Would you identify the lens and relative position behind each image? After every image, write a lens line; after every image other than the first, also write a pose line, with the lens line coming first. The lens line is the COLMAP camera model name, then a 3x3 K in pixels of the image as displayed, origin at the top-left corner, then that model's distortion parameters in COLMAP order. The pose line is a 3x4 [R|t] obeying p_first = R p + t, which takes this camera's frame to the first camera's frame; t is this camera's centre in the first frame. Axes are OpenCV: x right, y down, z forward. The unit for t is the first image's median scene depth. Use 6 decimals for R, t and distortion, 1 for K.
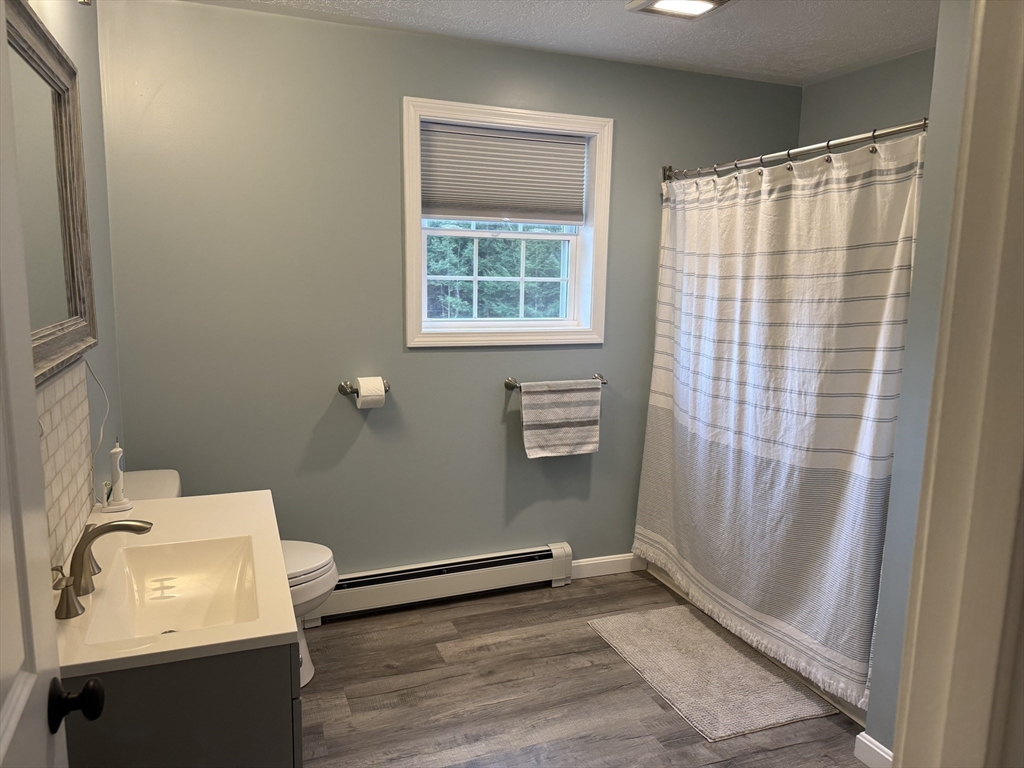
lens RADIAL K [[723.4, 0, 519.7], [0, 723.4, 377.7], [0, 0, 1]] dist [0.019005, -0.027899]
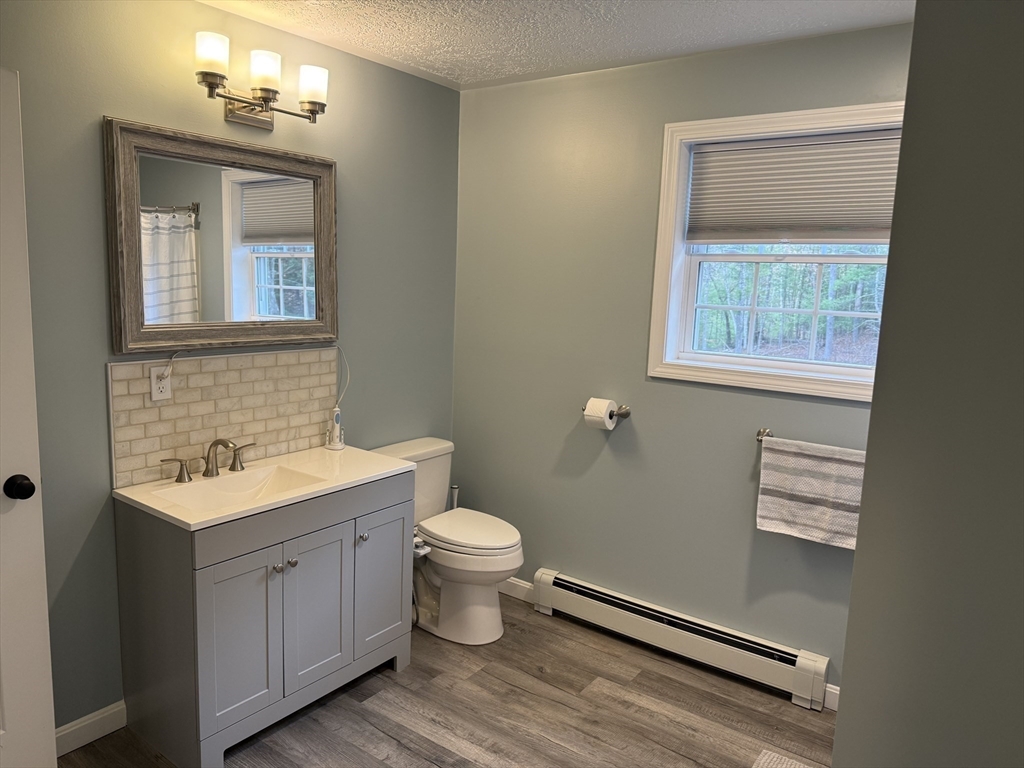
lens RADIAL K [[723.4, 0, 520.2], [0, 723.4, 390.4], [0, 0, 1]] dist [0.019005, -0.027899]
pose [[0.537305, 0.129179, -0.833436, 0.565913], [-0.162500, 0.985541, 0.047993, -0.041660], [0.827585, 0.109647, 0.550528, 0.315744]]
